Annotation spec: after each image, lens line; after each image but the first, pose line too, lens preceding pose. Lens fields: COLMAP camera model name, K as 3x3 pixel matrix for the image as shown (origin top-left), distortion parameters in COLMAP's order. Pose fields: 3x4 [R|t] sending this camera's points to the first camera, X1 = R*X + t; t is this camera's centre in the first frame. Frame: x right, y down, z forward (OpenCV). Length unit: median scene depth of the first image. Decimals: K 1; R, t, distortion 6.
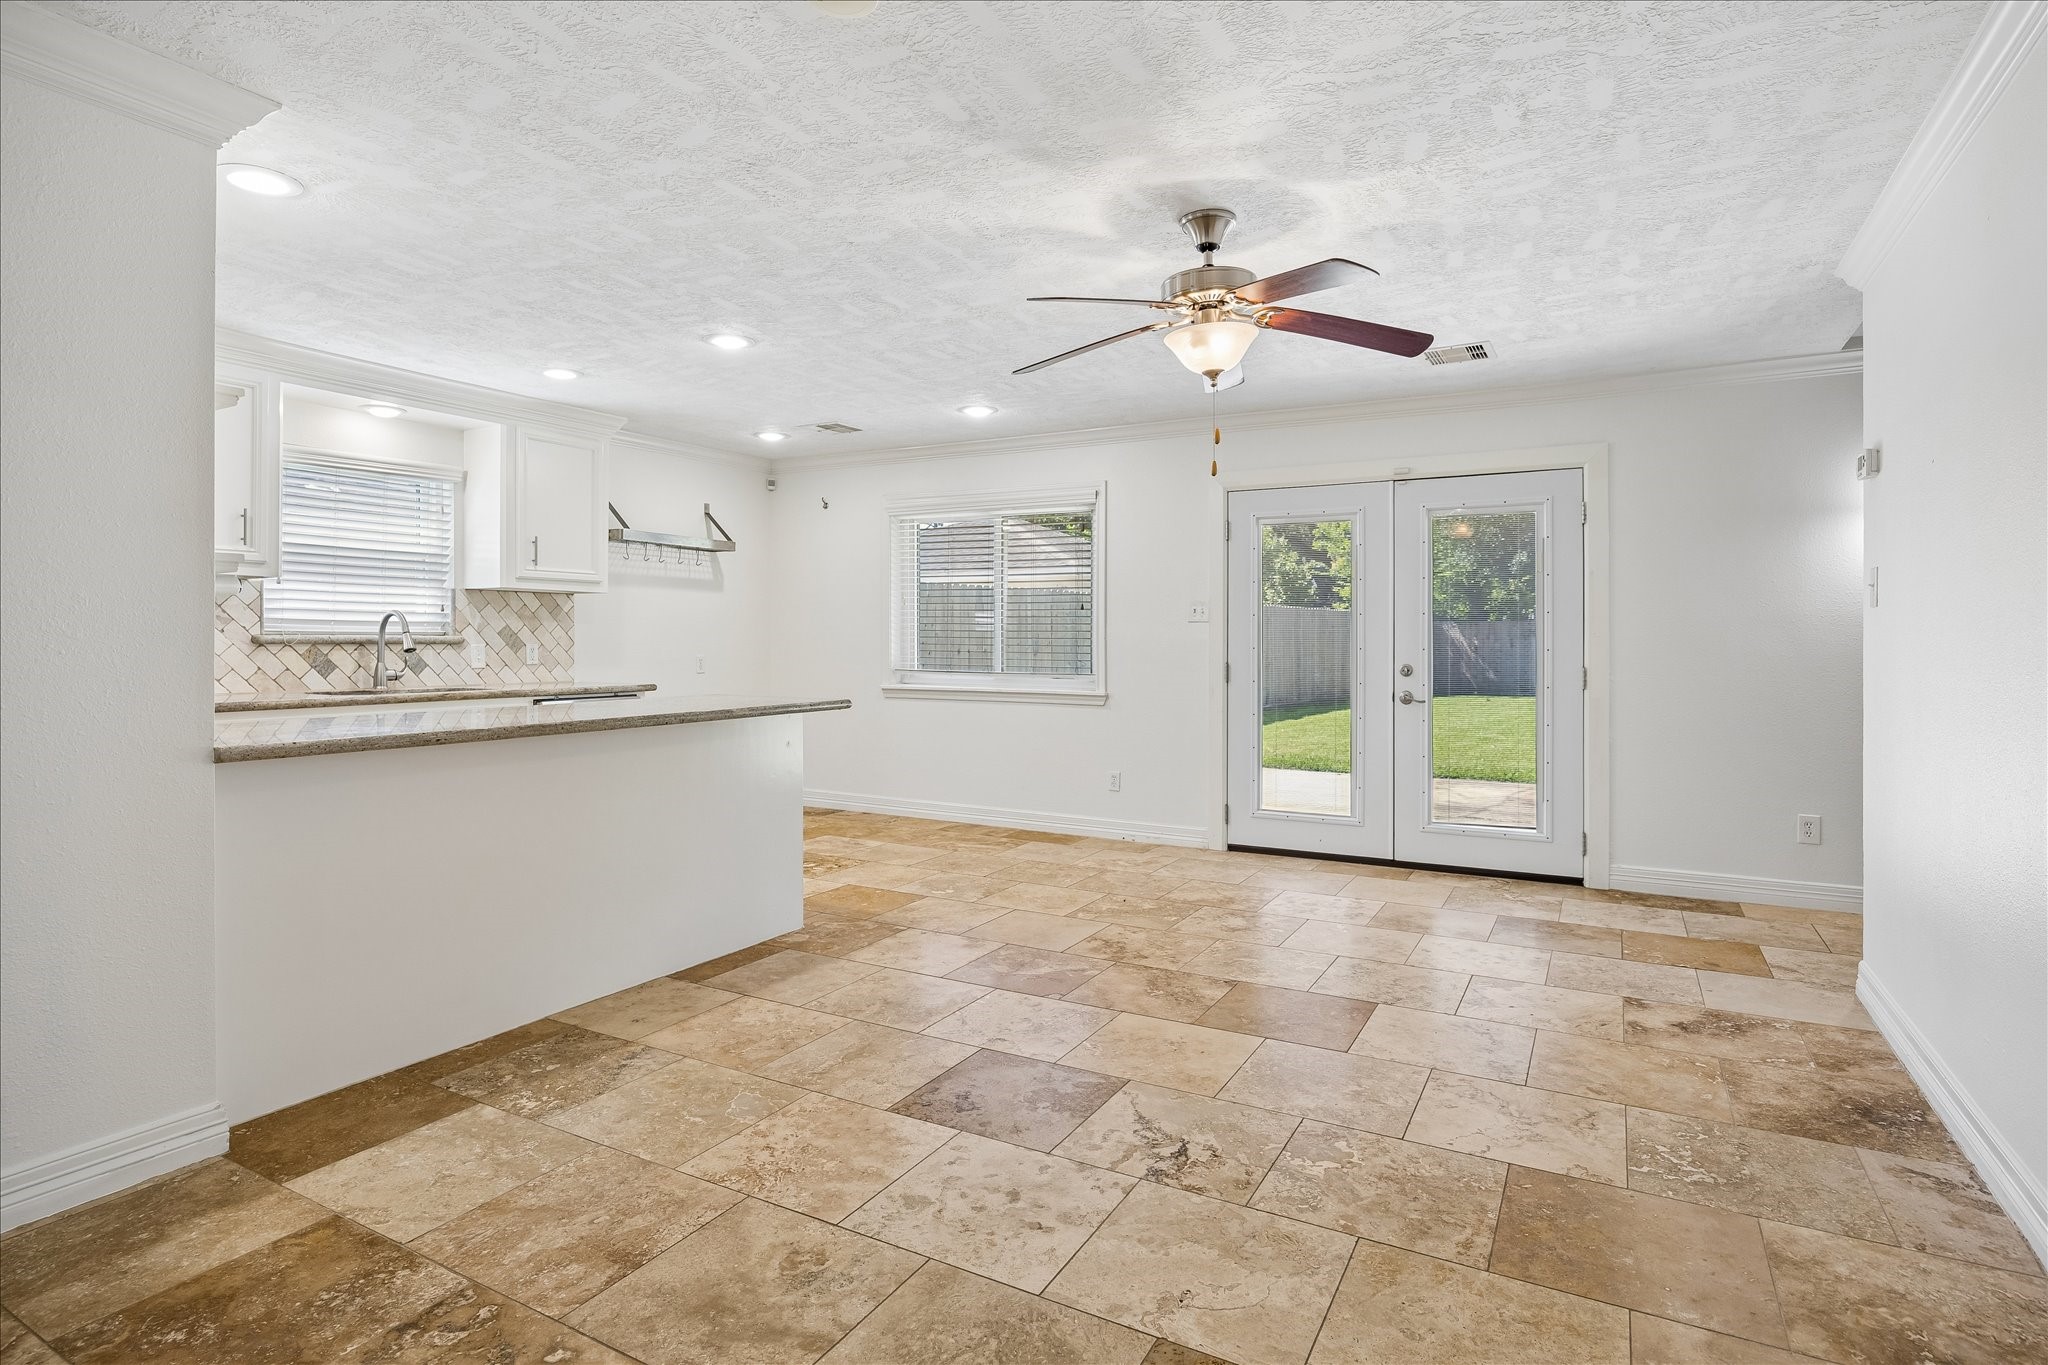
lens RADIAL K [[1051.5, 0, 985.3], [0, 1051.5, 671.6], [0, 0, 1]] dist [-0.010395, 0.001115]
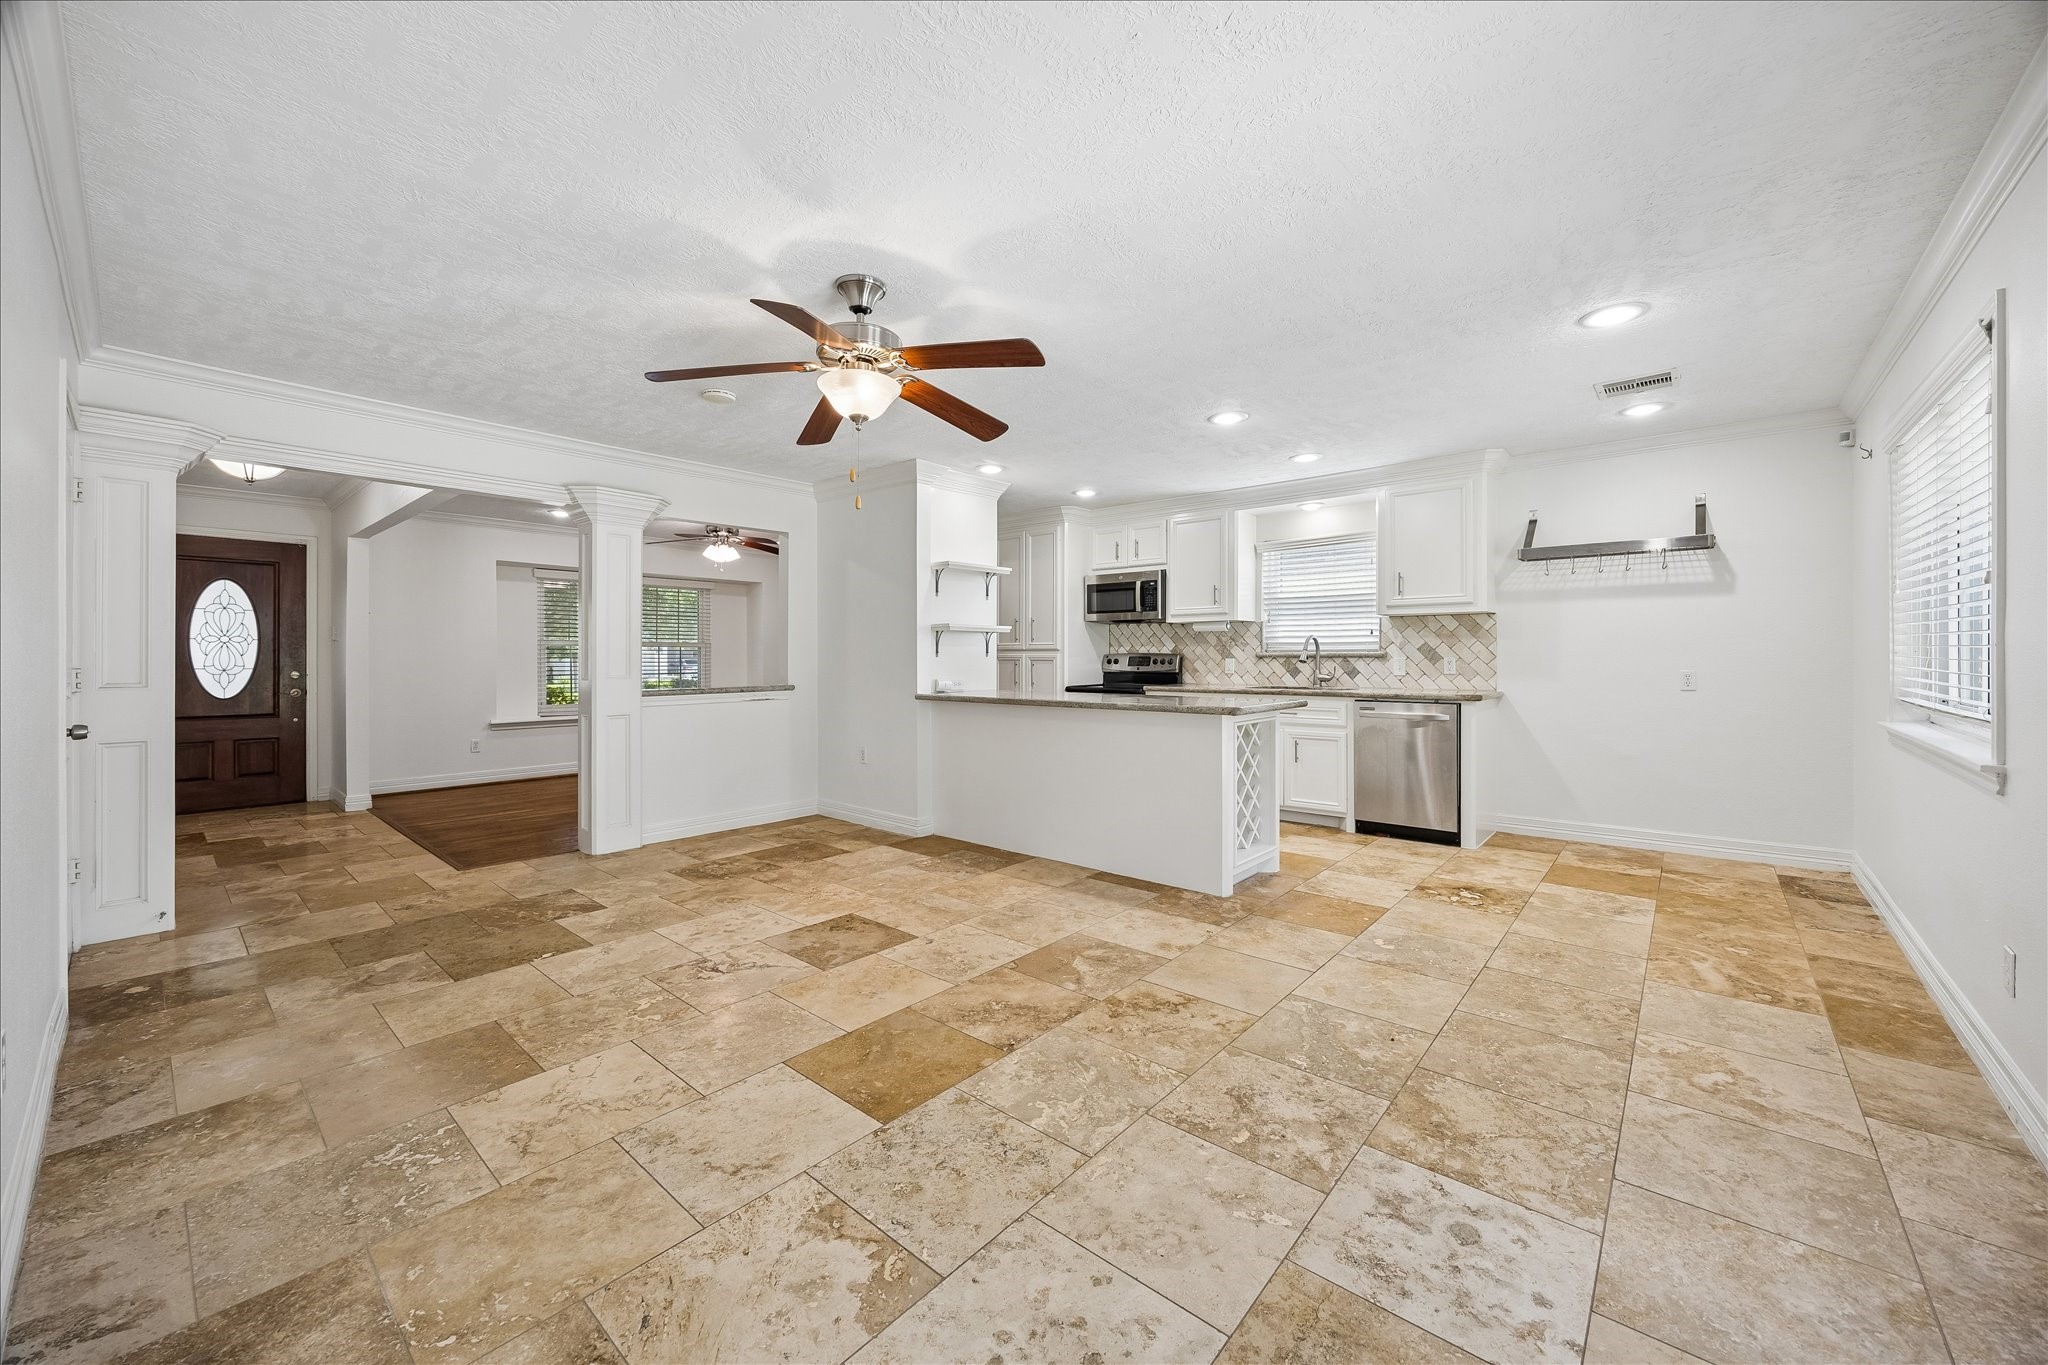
lens RADIAL K [[756.6, 0, 1037.7], [0, 756.6, 669.2], [0, 0, 1]] dist [-0.005815, -0.000114]
pose [[-0.155909, 0.014762, -0.987661, 1.004428], [-0.025725, 0.999488, 0.018999, -0.033935], [0.987436, 0.028370, -0.155449, 1.327247]]
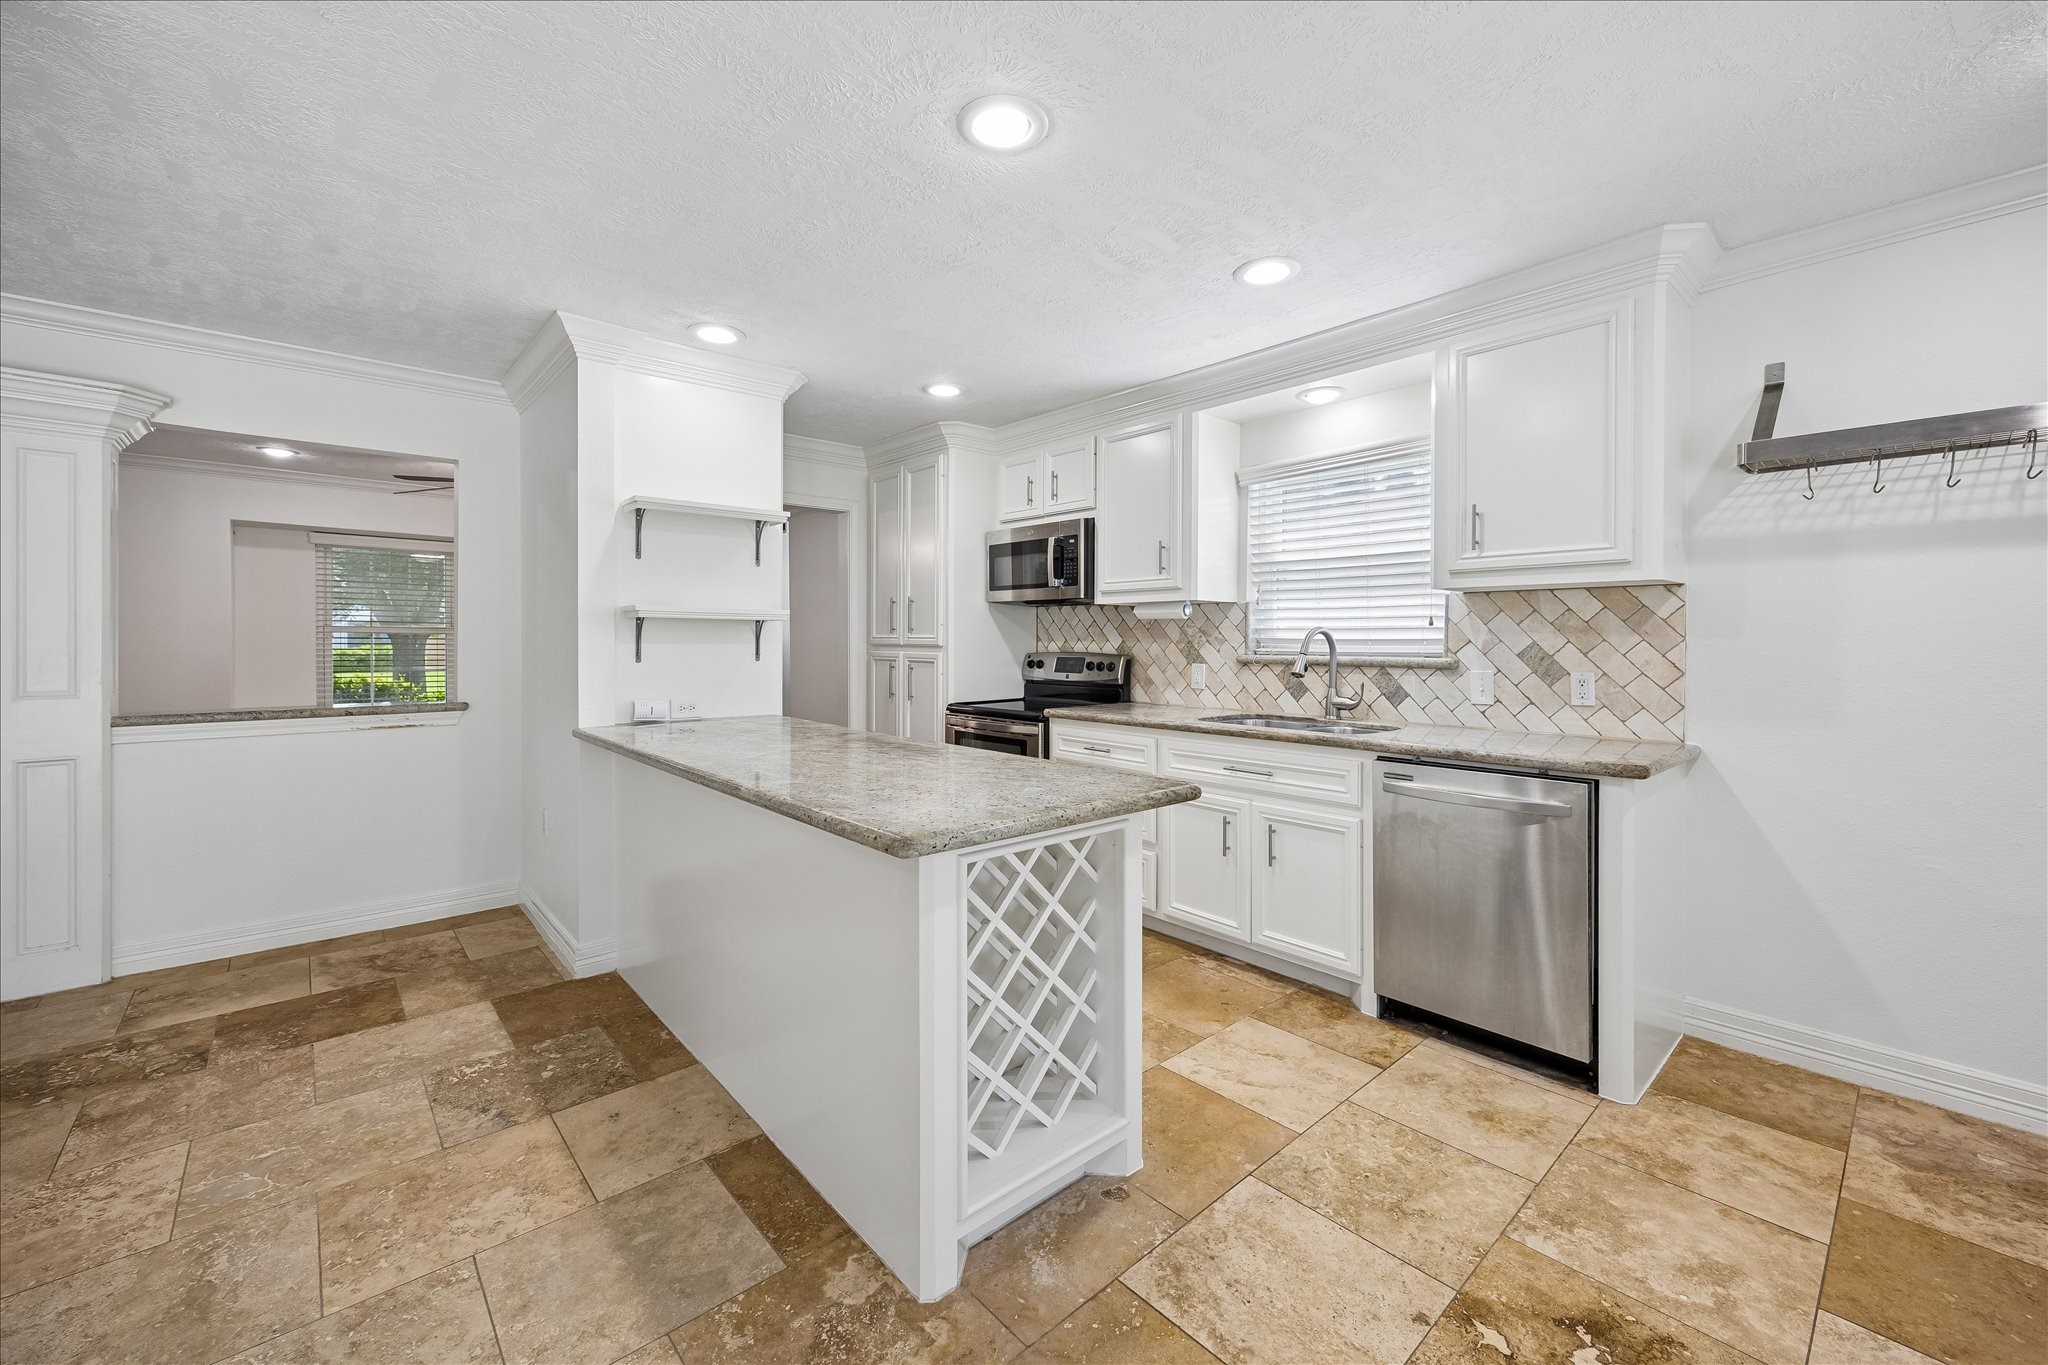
lens RADIAL K [[812.7, 0, 1036.7], [0, 812.7, 651.2], [0, 0, 1]] dist [0.003527, -0.000245]
pose [[-0.278180, 0.008564, -0.960491, 0.225394], [-0.031441, 0.999343, 0.018017, -0.074545], [0.960014, 0.035211, -0.277728, 1.644273]]
